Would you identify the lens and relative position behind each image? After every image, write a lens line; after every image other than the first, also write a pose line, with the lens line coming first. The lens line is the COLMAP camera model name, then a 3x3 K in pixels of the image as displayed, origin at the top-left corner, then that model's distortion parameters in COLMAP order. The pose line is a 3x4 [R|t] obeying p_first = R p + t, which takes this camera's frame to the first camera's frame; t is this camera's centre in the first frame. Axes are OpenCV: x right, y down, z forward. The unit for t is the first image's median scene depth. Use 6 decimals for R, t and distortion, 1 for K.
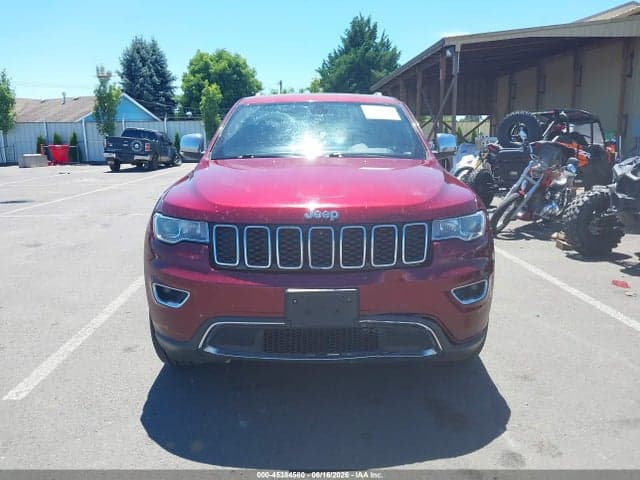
lens RADIAL K [[515.6, 0, 319.5], [0, 515.6, 237.5], [0, 0, 1]] dist [0.033558, -0.050411]
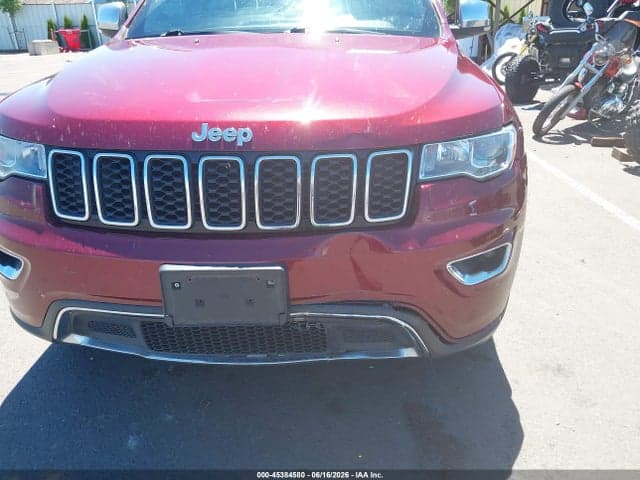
lens RADIAL K [[515.6, 0, 324.4], [0, 515.6, 243.1], [0, 0, 1]] dist [0.033558, -0.050411]
pose [[0.998085, 0.019033, -0.058860, 0.141382], [-0.006069, 0.977029, 0.213022, -0.046268], [0.061562, -0.212257, 0.975273, 0.394350]]
